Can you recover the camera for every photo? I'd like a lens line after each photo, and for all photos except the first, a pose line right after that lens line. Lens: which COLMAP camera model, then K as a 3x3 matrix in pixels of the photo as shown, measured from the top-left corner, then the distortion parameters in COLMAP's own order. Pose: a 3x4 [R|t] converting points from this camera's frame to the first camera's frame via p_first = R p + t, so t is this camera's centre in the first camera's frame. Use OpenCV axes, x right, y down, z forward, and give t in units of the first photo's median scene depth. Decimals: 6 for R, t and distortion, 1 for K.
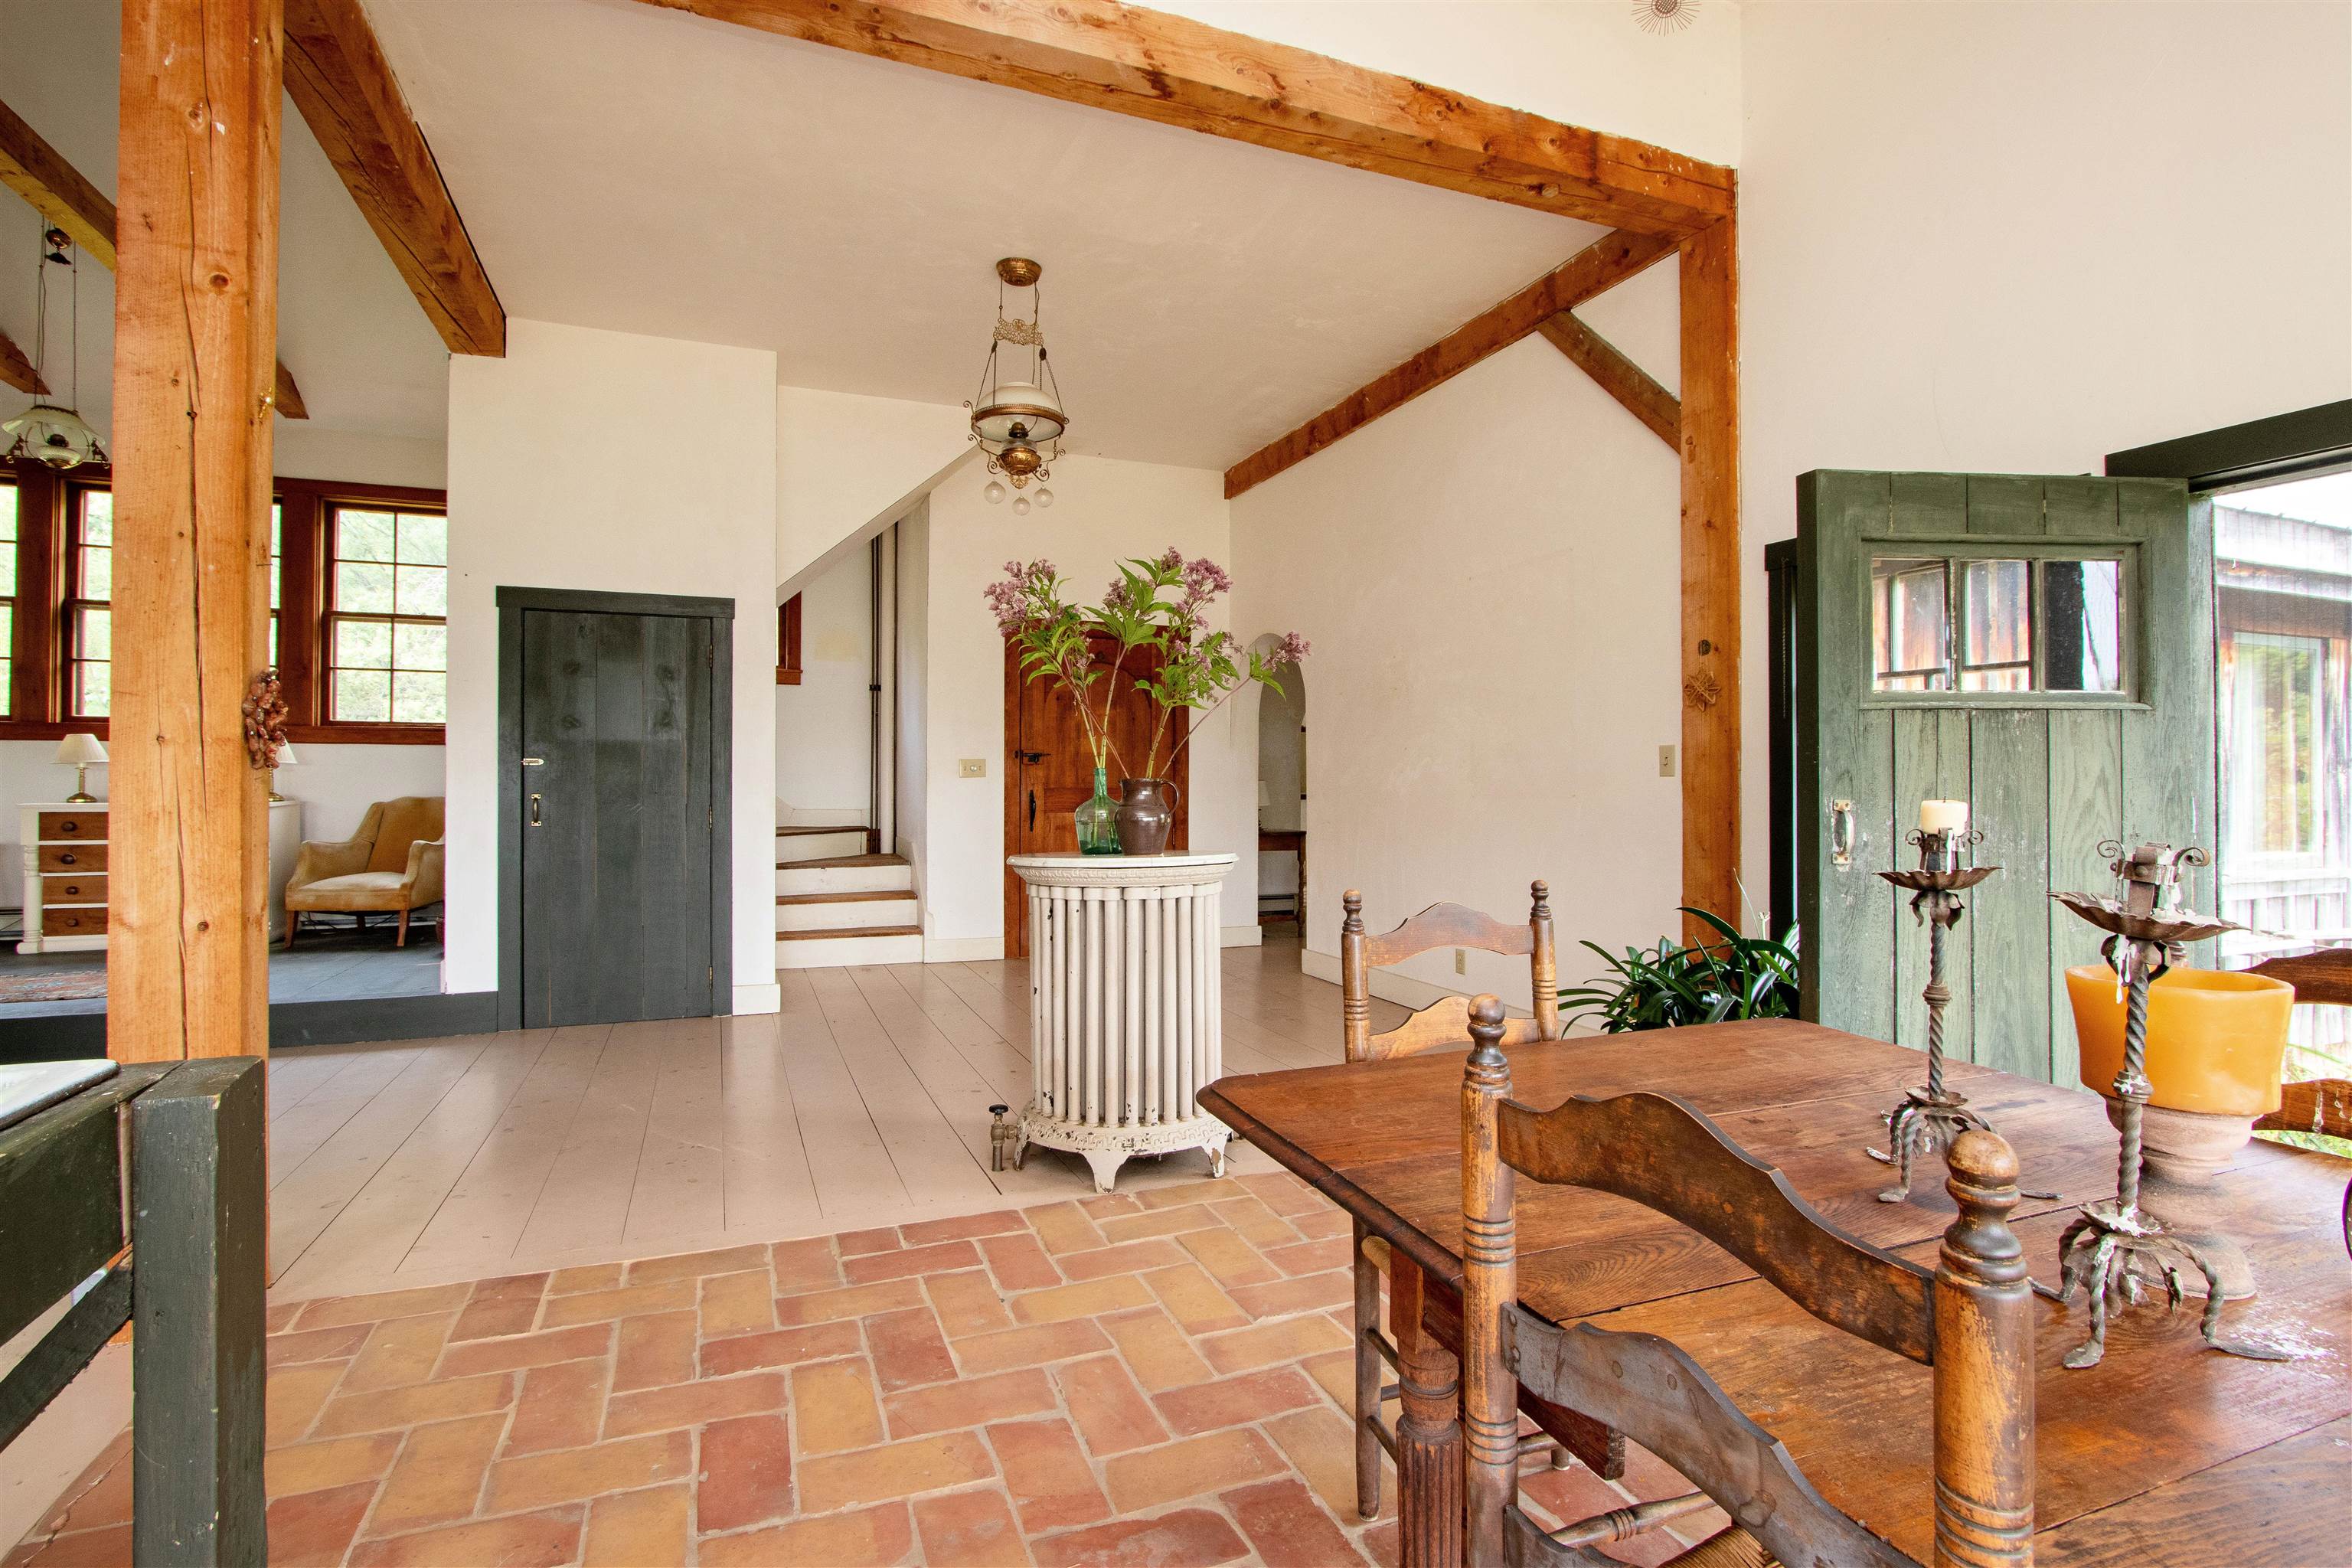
lens RADIAL K [[1081.6, 0, 1140.1], [0, 1081.6, 770.3], [0, 0, 1]] dist [-0.005150, -0.000595]
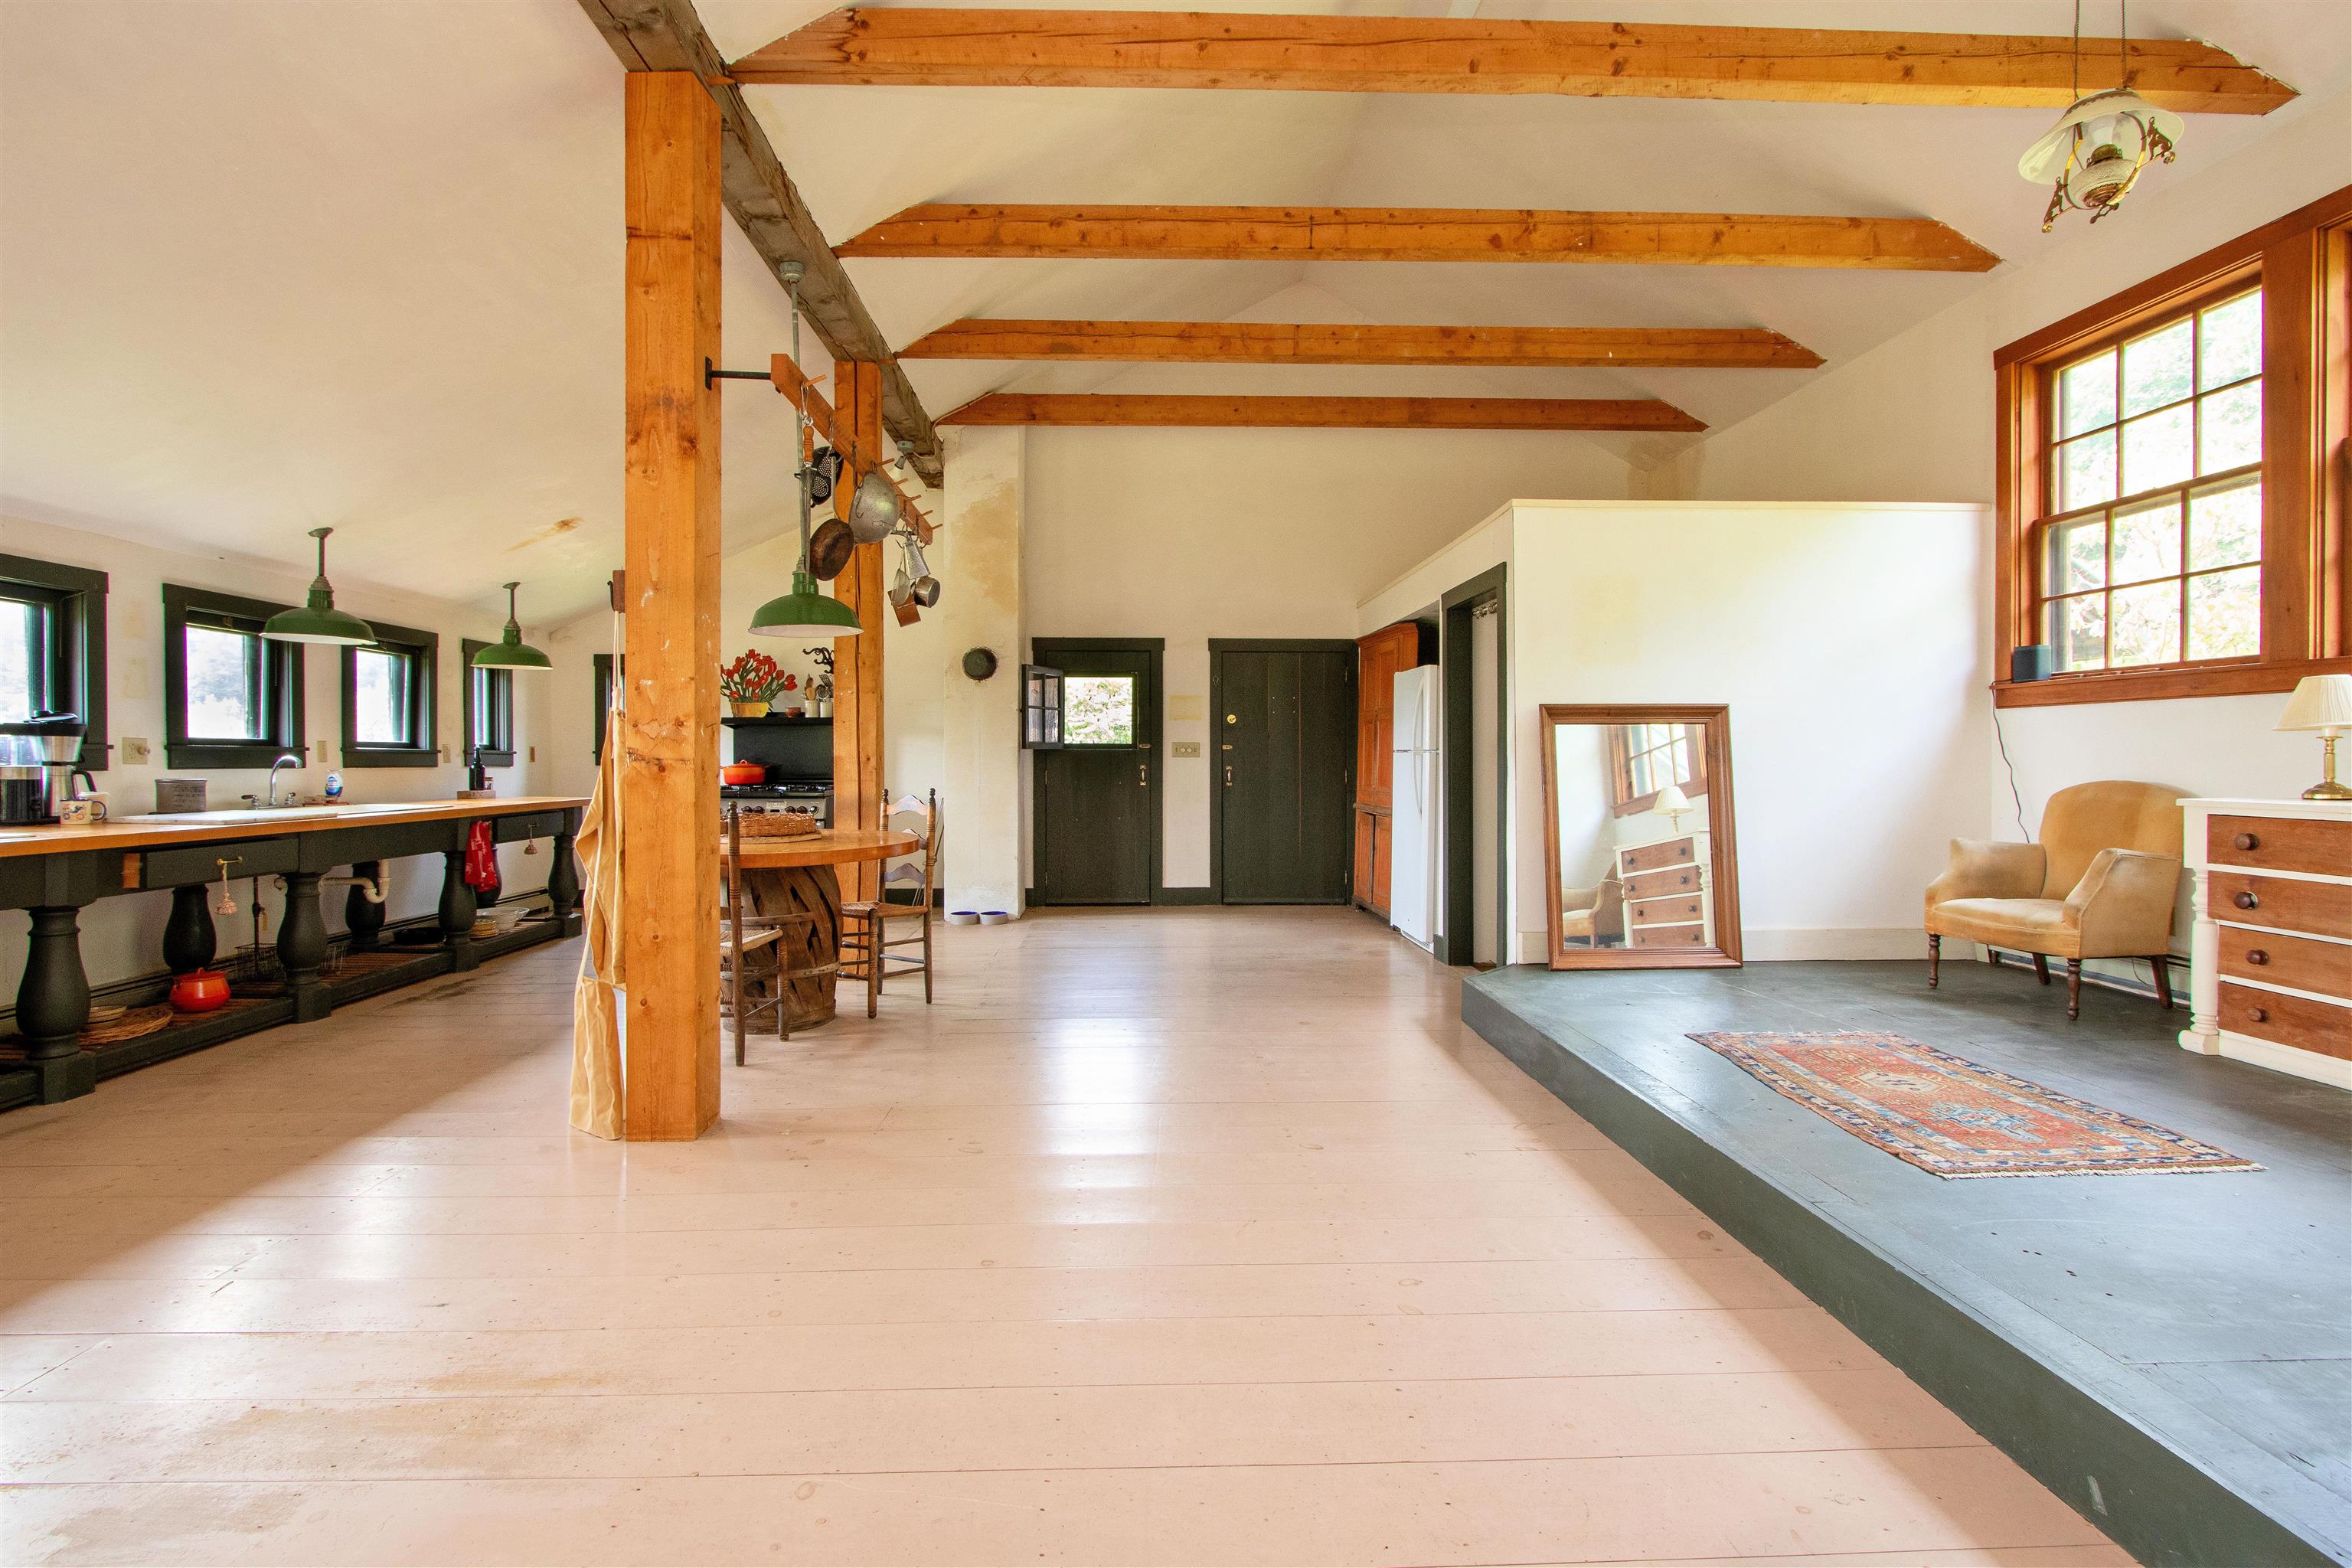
lens RADIAL K [[1103.2, 0, 1179.7], [0, 1103.2, 770.7], [0, 0, 1]] dist [-0.016191, 0.000044]
pose [[-0.339094, 0.008390, -0.940715, -0.260076], [0.008278, 0.999948, 0.005935, 0.006511], [0.940716, -0.005775, -0.339145, 0.632154]]
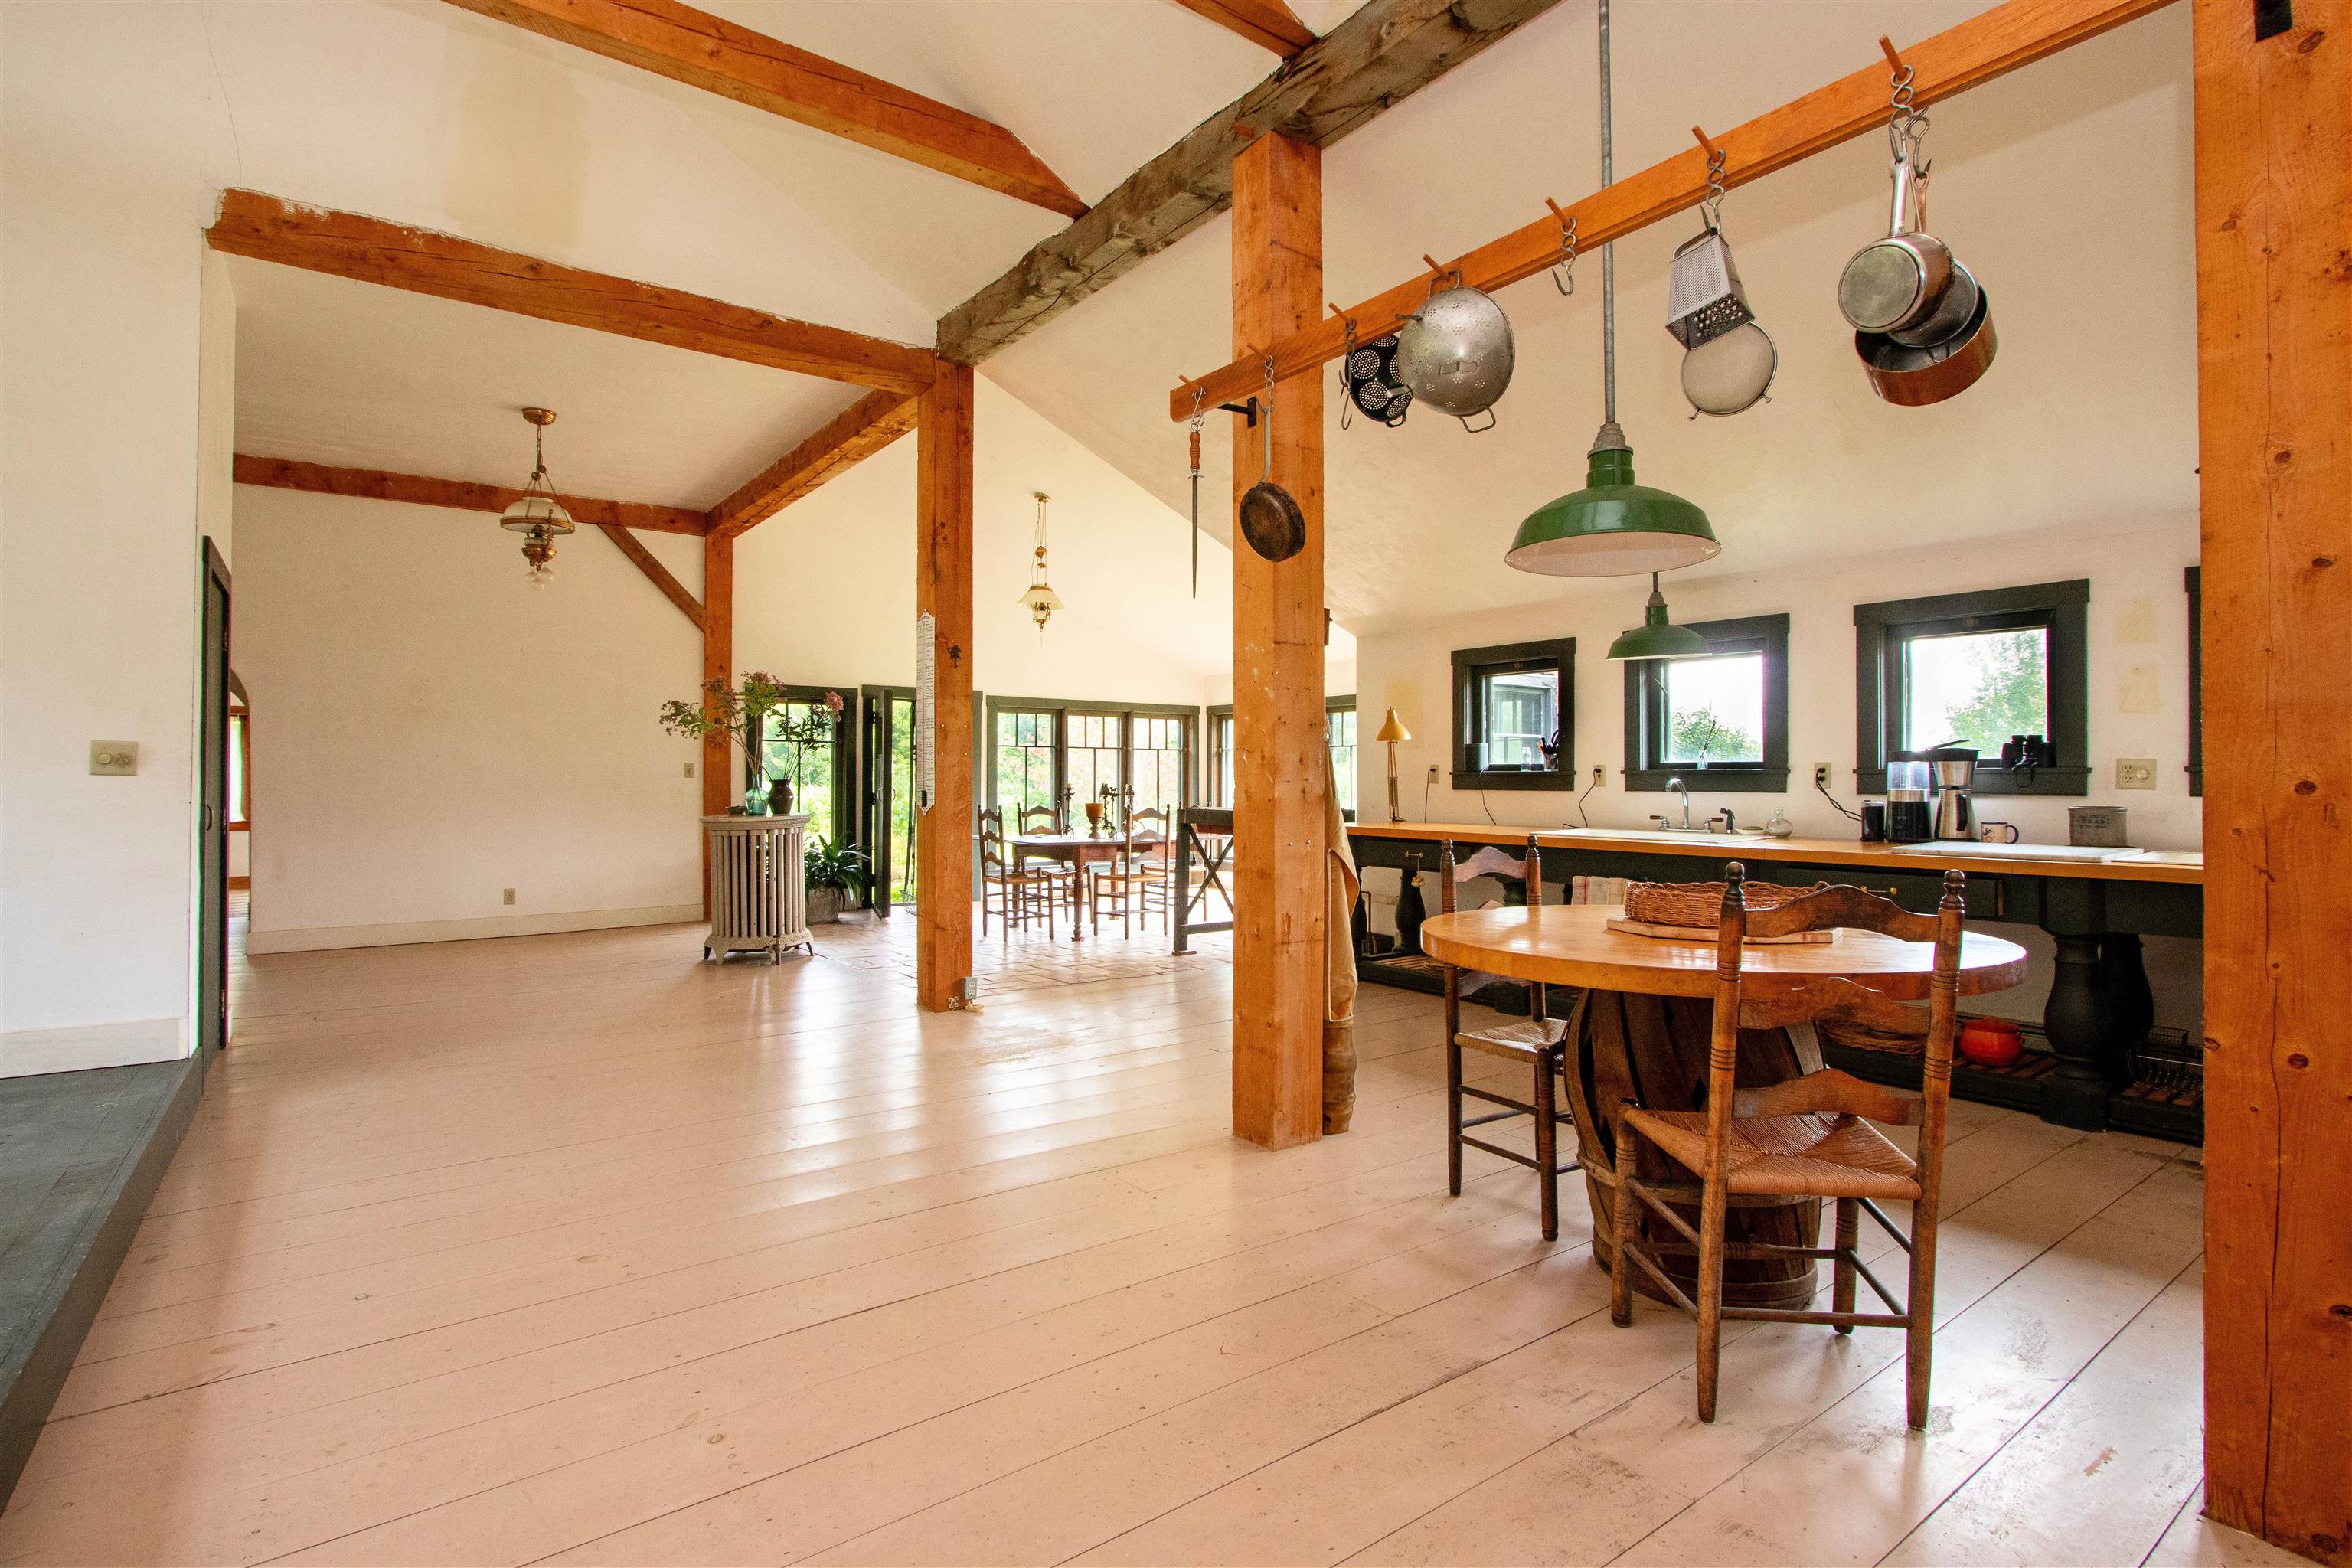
lens RADIAL K [[1111.2, 0, 1175.8], [0, 1111.2, 764.8], [0, 0, 1]] dist [-0.002778, -0.000261]
pose [[-0.241790, 0.010674, 0.970270, -1.245881], [-0.010419, 0.999853, -0.013596, 0.000424], [-0.970273, -0.013396, -0.241644, 0.399383]]
